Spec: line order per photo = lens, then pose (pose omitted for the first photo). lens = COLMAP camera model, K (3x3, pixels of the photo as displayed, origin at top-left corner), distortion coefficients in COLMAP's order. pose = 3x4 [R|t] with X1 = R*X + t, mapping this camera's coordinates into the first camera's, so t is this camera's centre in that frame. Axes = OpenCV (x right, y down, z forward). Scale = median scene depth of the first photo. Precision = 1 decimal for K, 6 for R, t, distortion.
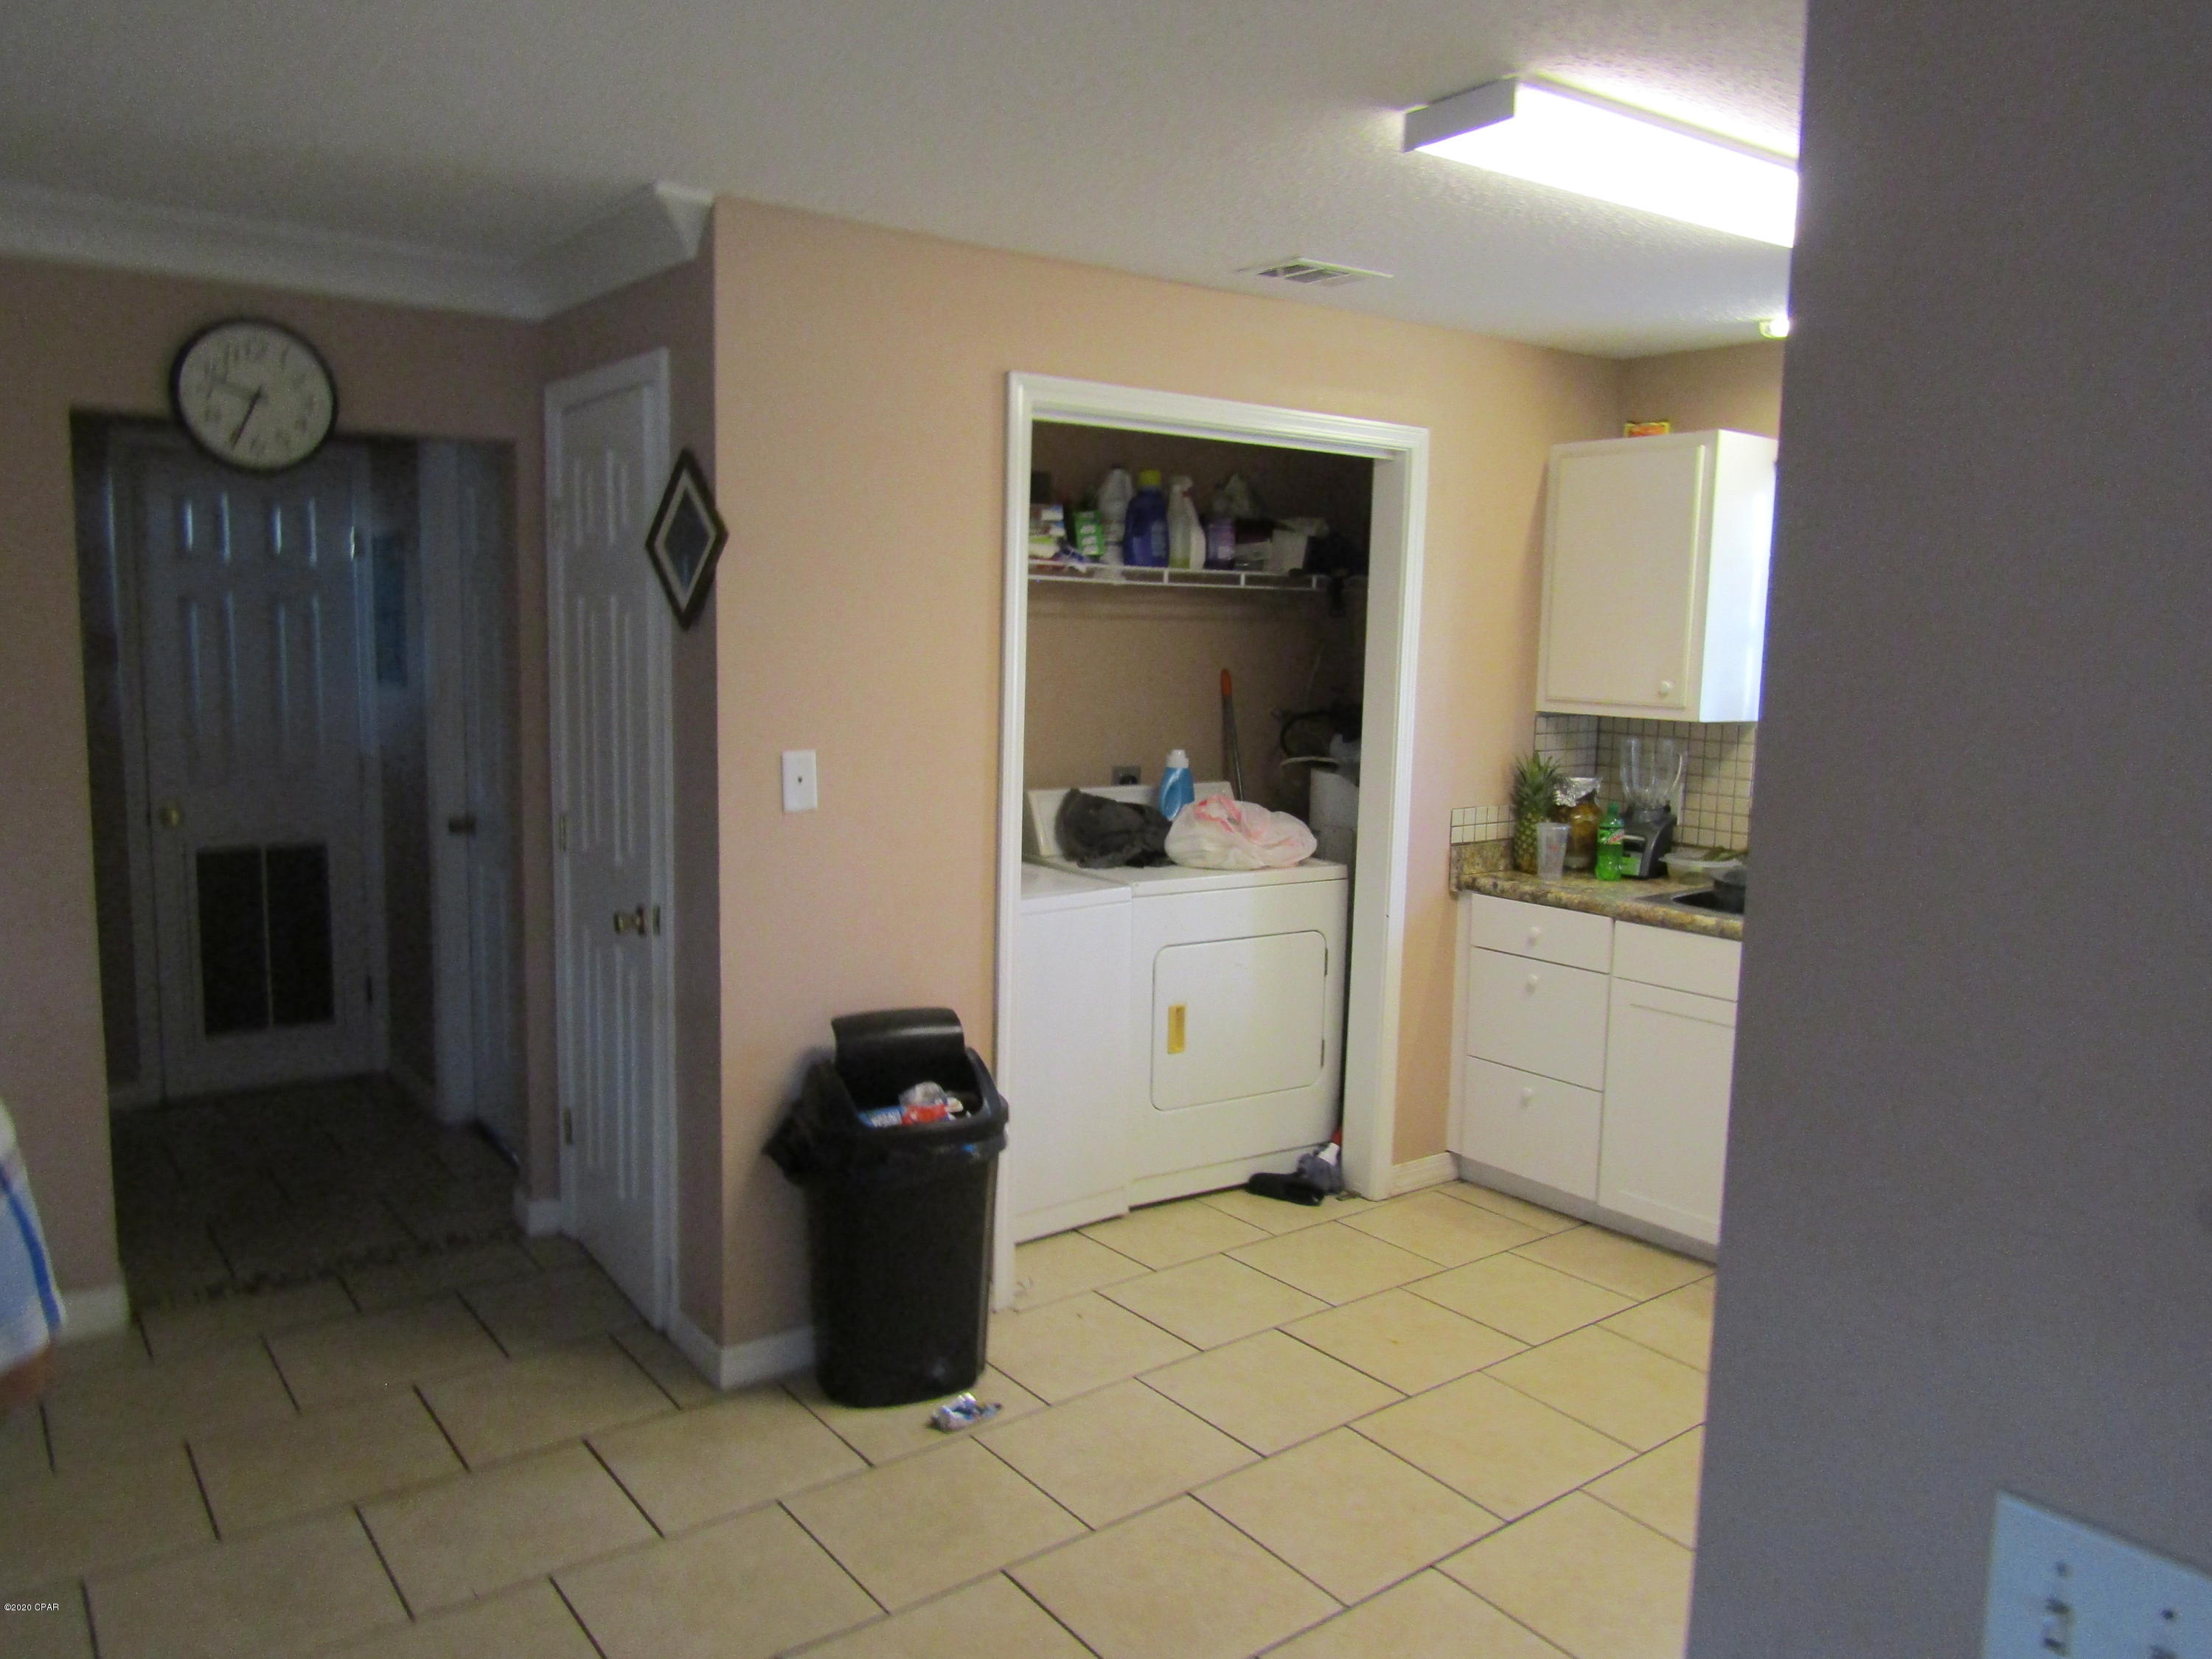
lens RADIAL K [[1576.2, 0, 1097.8], [0, 1576.2, 828.8], [0, 0, 1]] dist [-0.004346, 0.000303]
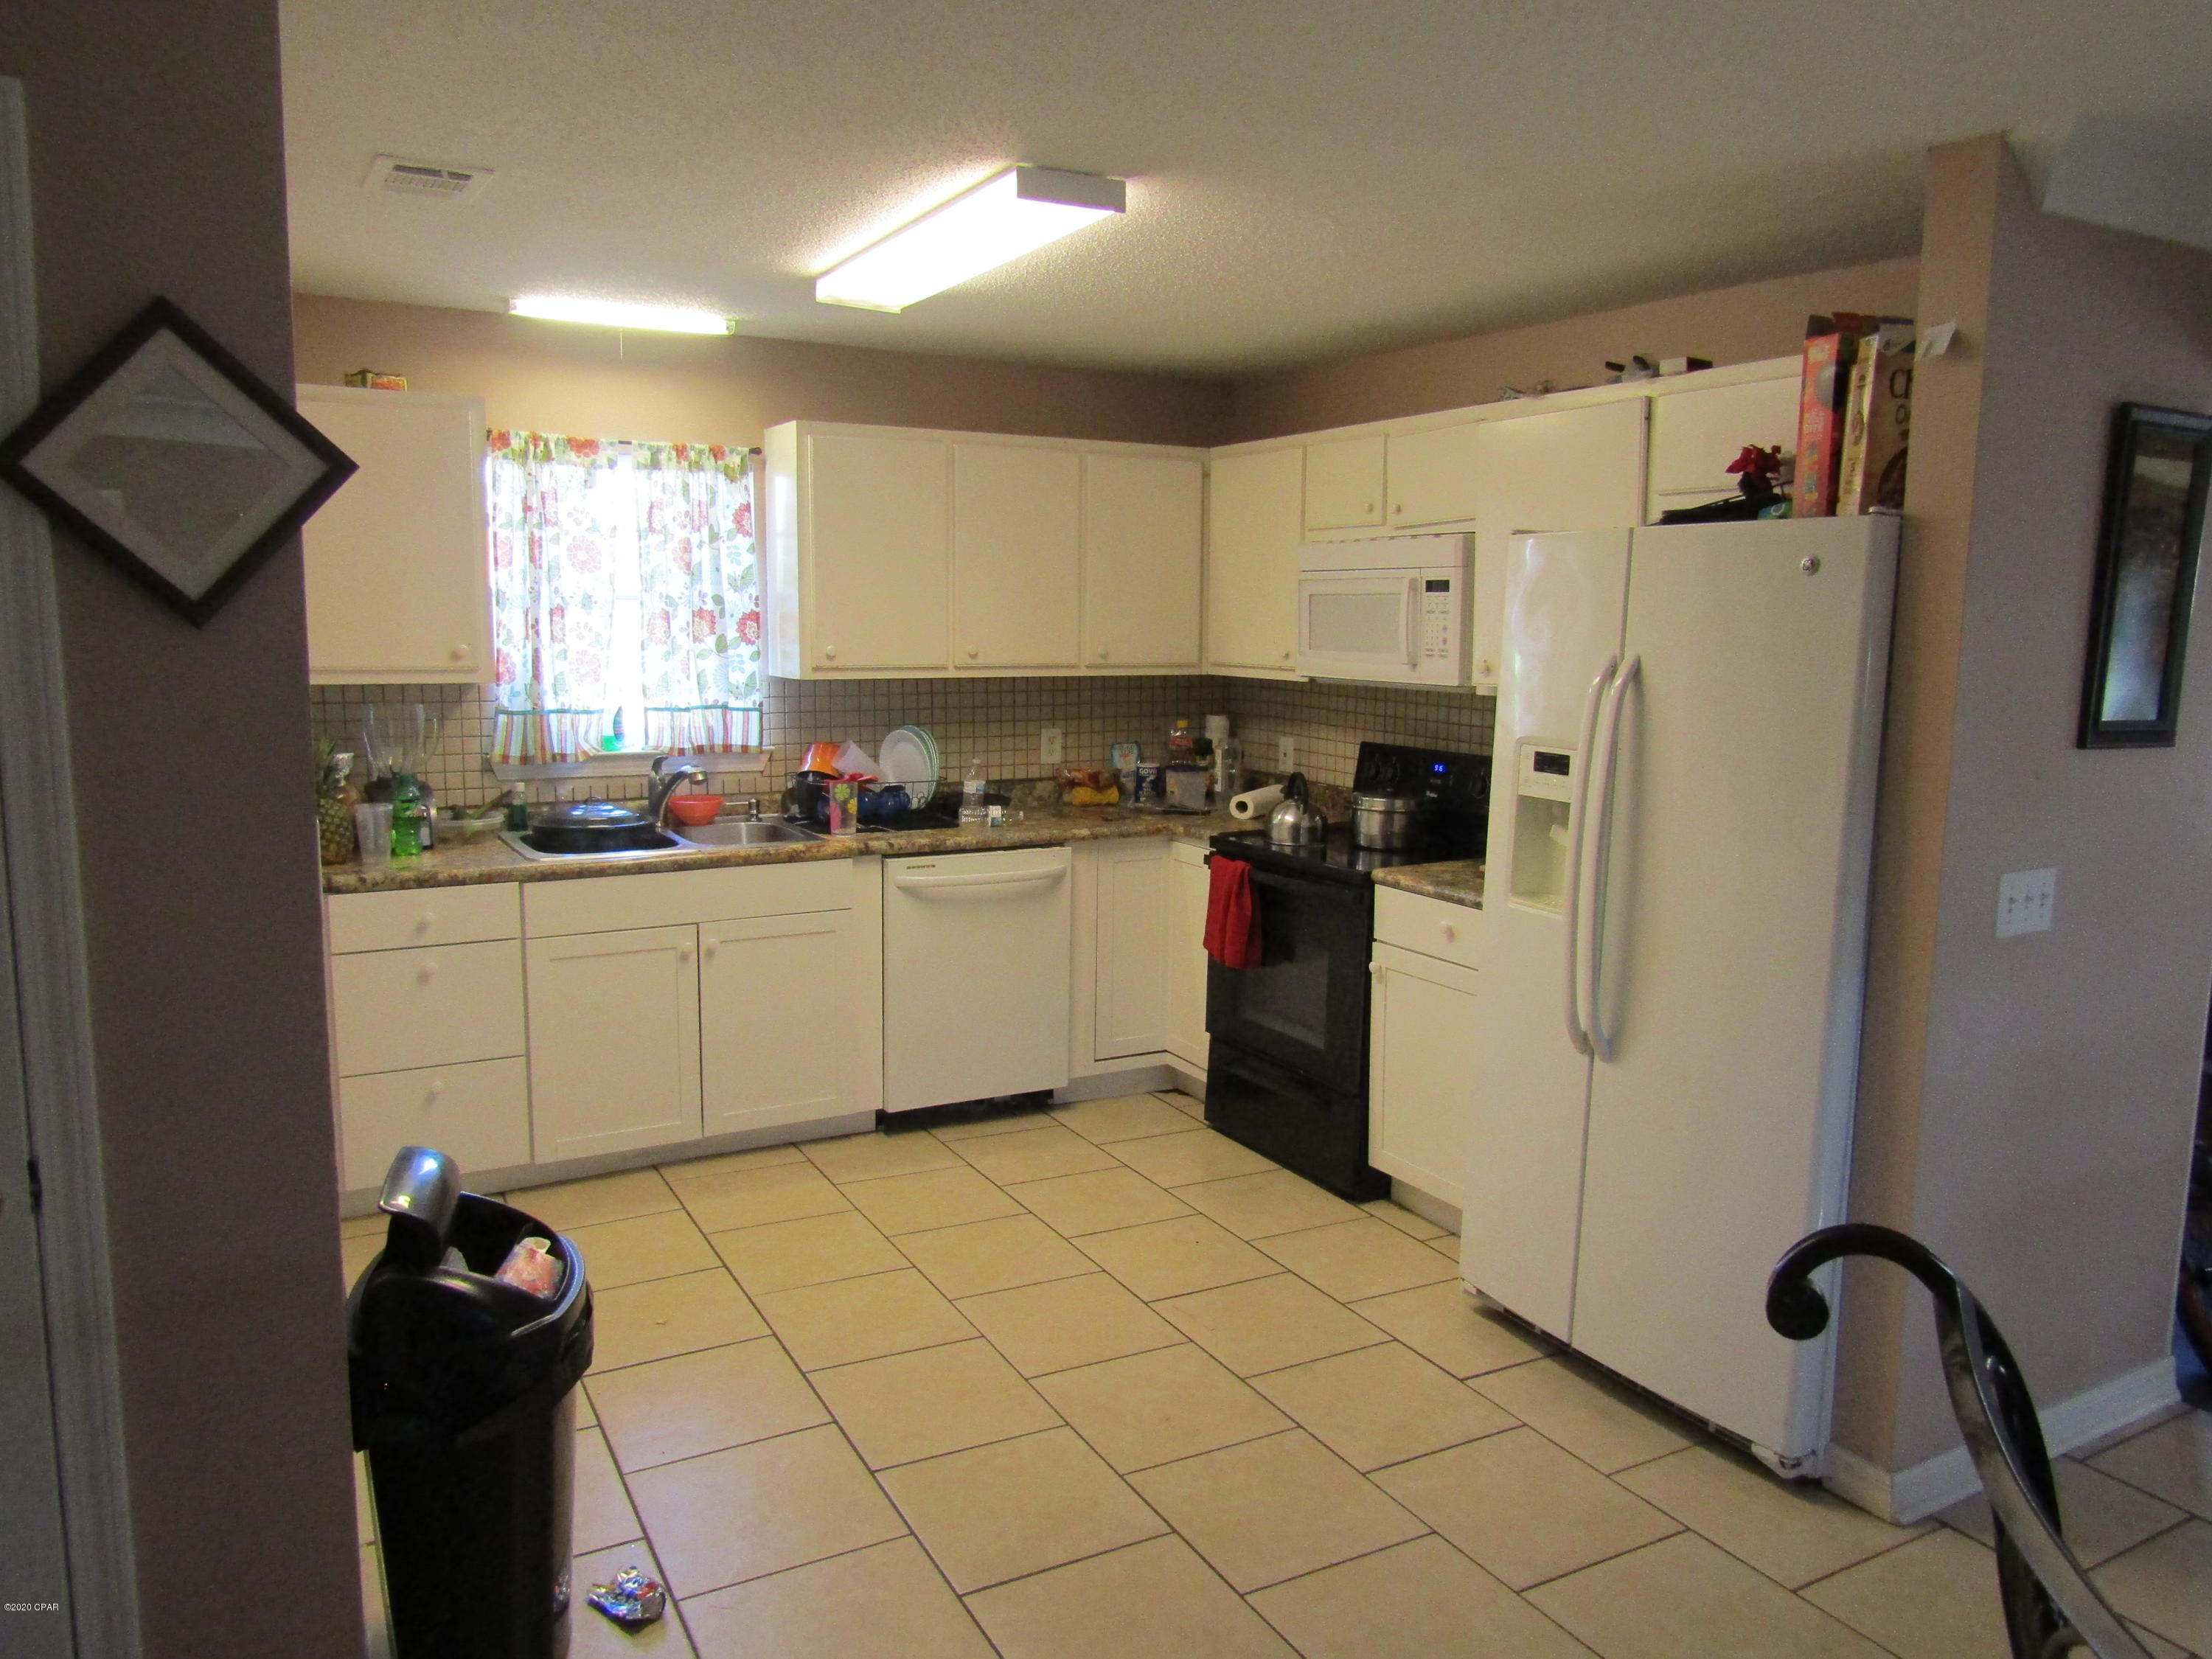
lens RADIAL K [[1576.2, 0, 1097.8], [0, 1576.2, 828.8], [0, 0, 1]] dist [-0.004346, 0.000303]
pose [[0.164278, -0.159539, 0.973427, -0.562398], [0.118245, 0.982903, 0.141137, -0.071663], [-0.979301, 0.091917, 0.180334, 0.433892]]
